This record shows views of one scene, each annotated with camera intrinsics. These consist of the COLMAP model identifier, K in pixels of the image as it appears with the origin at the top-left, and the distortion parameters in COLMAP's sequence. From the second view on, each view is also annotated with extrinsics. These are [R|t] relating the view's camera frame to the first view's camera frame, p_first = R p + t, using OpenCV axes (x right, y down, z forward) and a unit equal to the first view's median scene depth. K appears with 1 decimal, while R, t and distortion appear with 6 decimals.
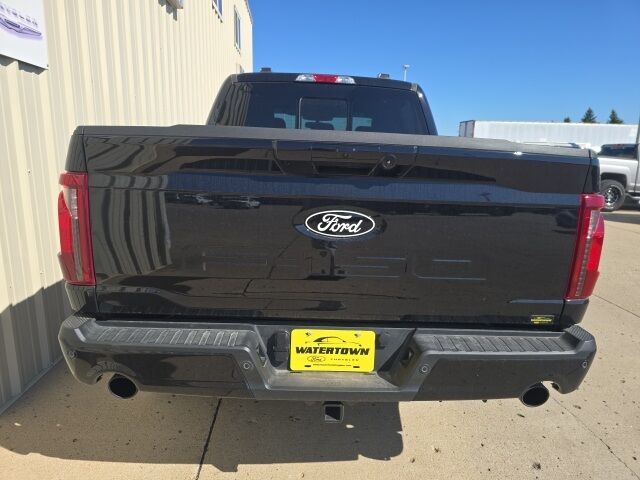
lens RADIAL K [[432.6, 0, 318.5], [0, 432.6, 245.1], [0, 0, 1]] dist [0.029365, -0.000932]
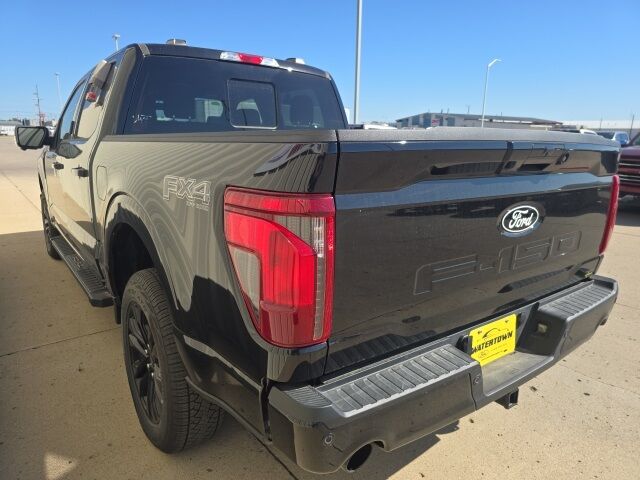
lens RADIAL K [[432.6, 0, 319.9], [0, 432.6, 238.7], [0, 0, 1]] dist [0.029365, -0.000932]
pose [[0.824050, -0.148289, 0.546764, -0.835757], [0.130324, 0.988870, 0.071776, -0.126631], [-0.551323, 0.012109, 0.834204, 0.359247]]
